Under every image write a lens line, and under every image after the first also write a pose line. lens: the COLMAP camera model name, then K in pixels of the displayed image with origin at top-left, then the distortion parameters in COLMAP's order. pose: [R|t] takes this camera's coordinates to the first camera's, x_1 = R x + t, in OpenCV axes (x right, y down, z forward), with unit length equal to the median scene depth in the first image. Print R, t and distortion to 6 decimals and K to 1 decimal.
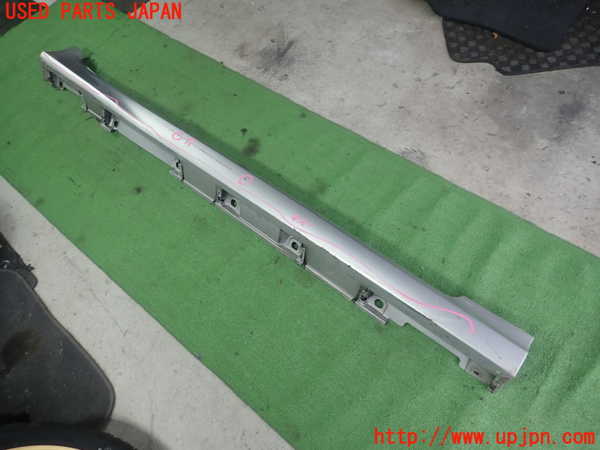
lens RADIAL K [[434.7, 0, 300.5], [0, 434.7, 226.3], [0, 0, 1]] dist [-0.000849, -0.002004]
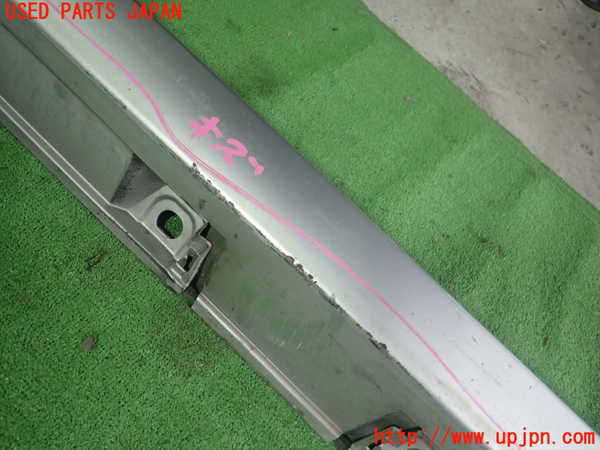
lens RADIAL K [[434.7, 0, 301.5], [0, 434.7, 225.5], [0, 0, 1]] dist [-0.000849, -0.002004]
pose [[0.889606, 0.202591, 0.409338, -0.054878], [-0.224866, 0.974368, 0.006459, 0.023425], [-0.397538, -0.097792, 0.912360, 0.683795]]
